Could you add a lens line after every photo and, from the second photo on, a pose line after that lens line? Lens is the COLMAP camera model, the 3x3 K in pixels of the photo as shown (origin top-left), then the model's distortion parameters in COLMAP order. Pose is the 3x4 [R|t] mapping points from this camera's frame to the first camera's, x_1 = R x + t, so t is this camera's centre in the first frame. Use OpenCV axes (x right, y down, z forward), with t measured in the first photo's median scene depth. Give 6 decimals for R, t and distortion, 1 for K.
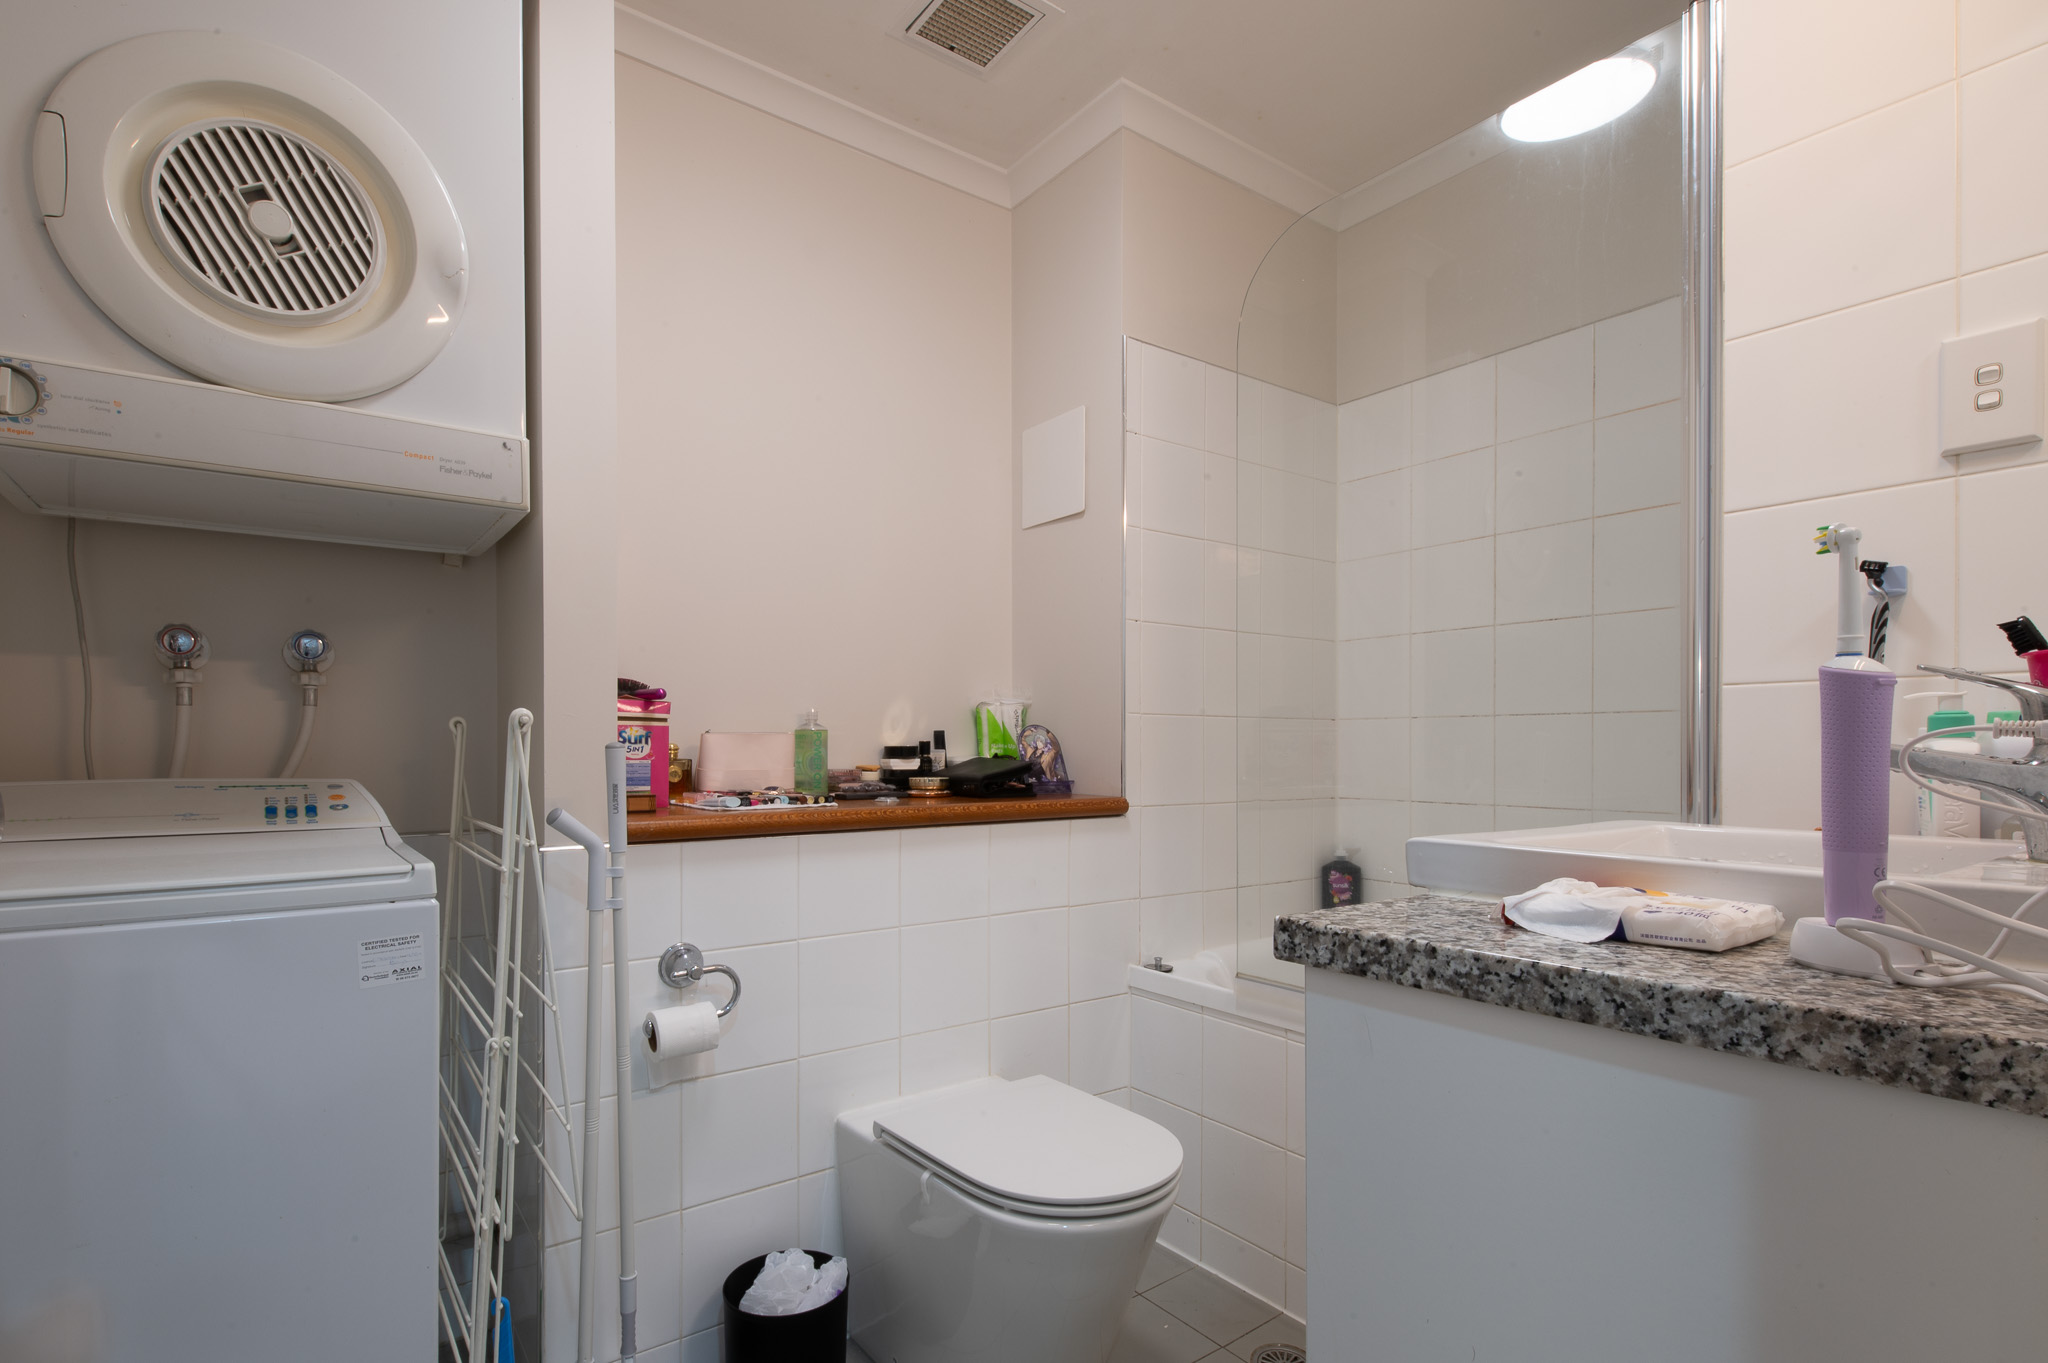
lens RADIAL K [[994.4, 0, 1023.6], [0, 994.4, 748.3], [0, 0, 1]] dist [-0.001591, -0.000496]
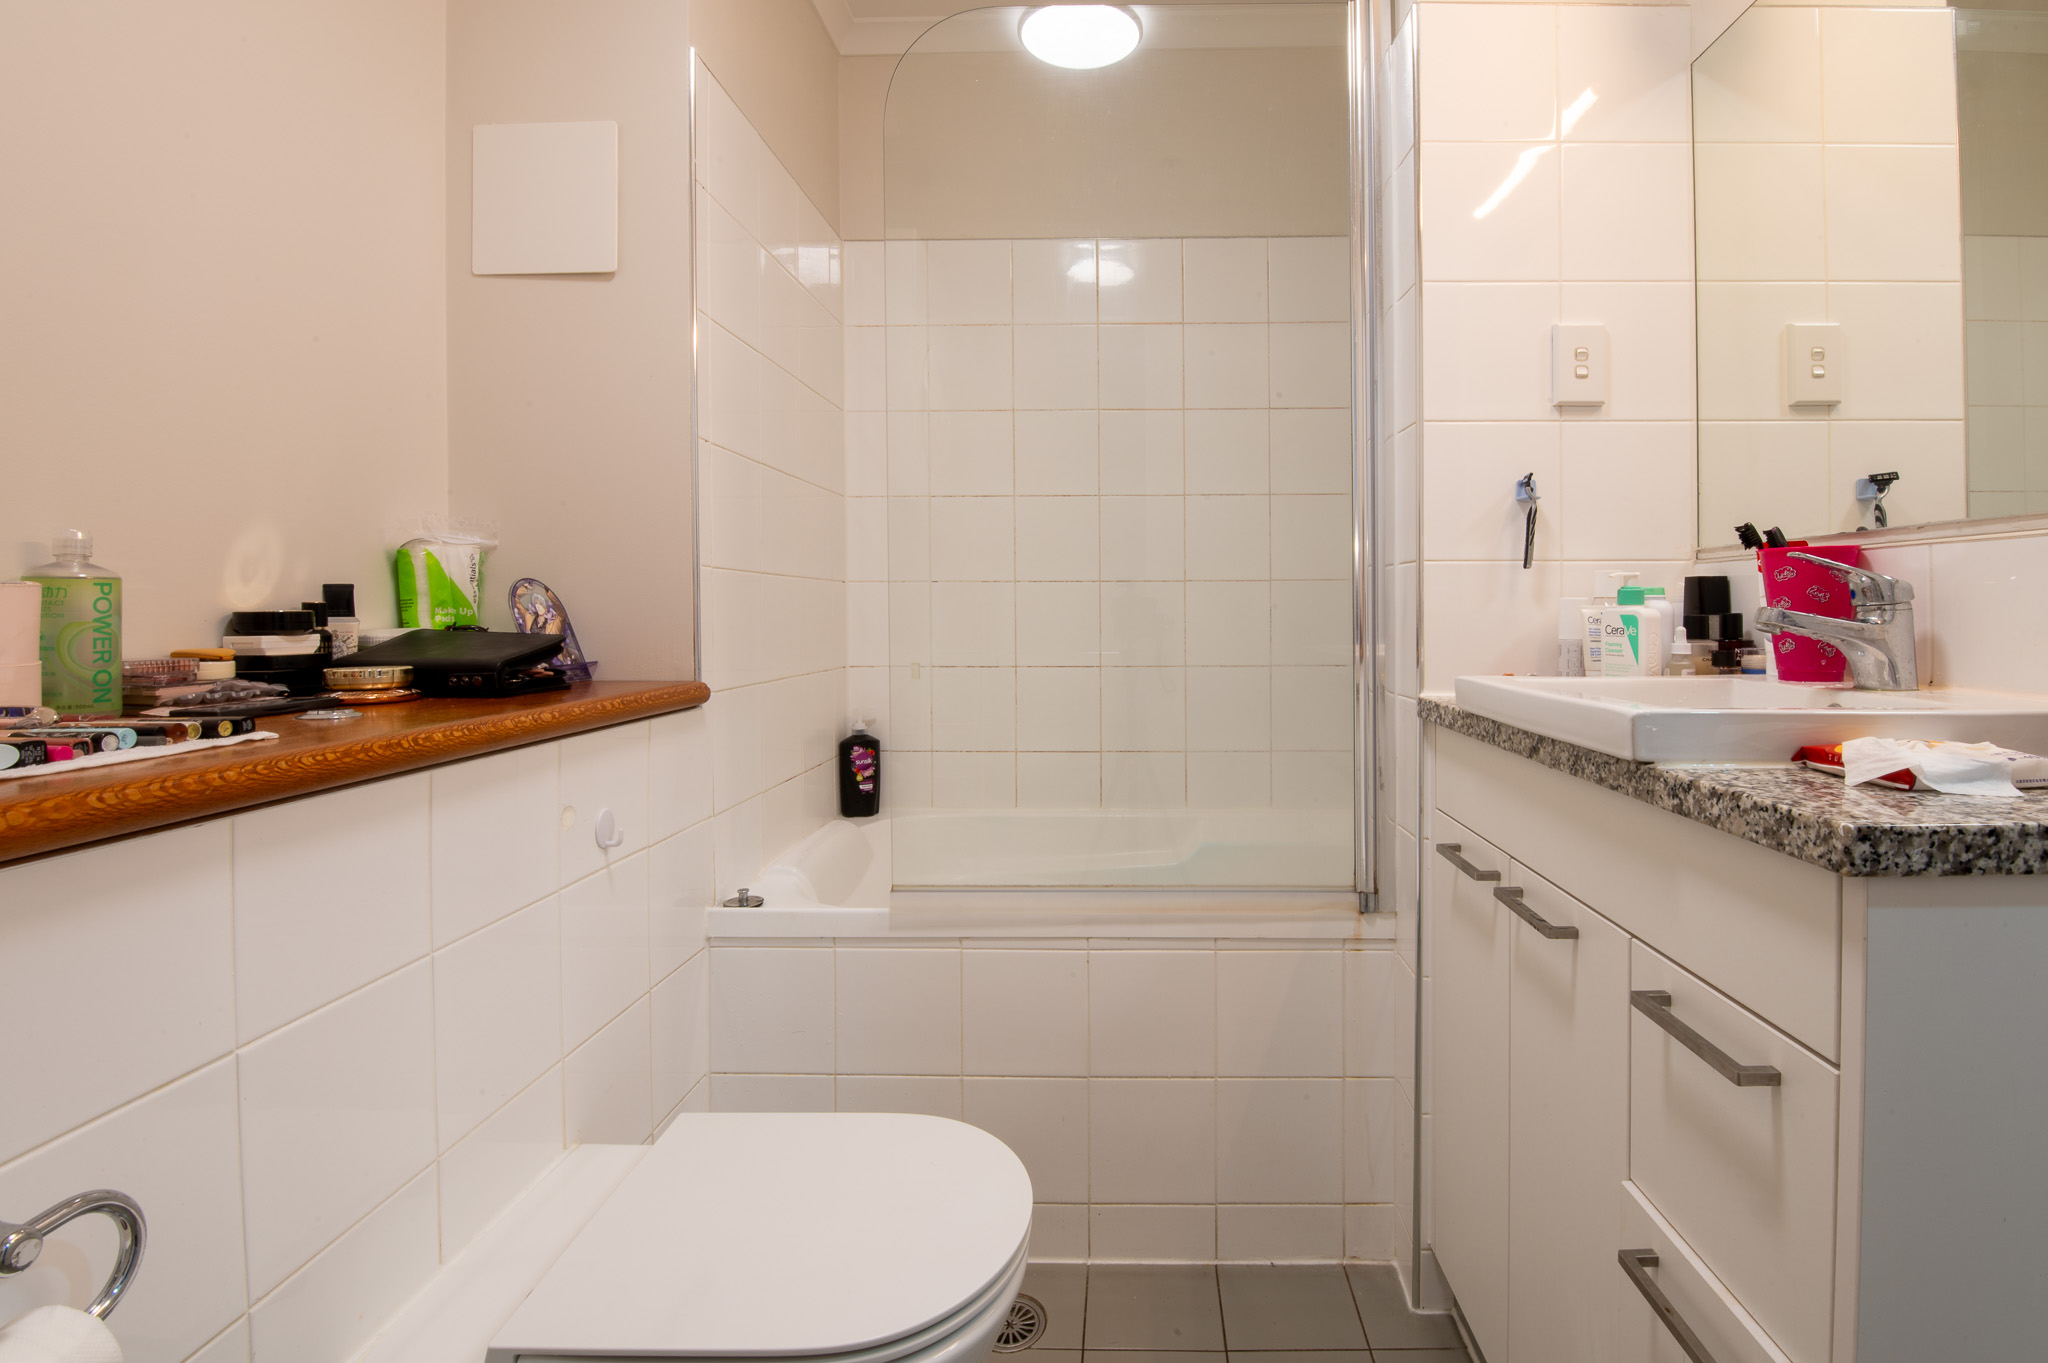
lens RADIAL K [[899.1, 0, 1022.8], [0, 899.1, 615.7], [0, 0, 1]] dist [-0.001388, -0.008554]
pose [[0.612097, -0.006027, 0.790760, -0.277215], [0.001864, 0.999979, 0.006179, -0.002343], [-0.790781, -0.002308, 0.612095, 0.414355]]
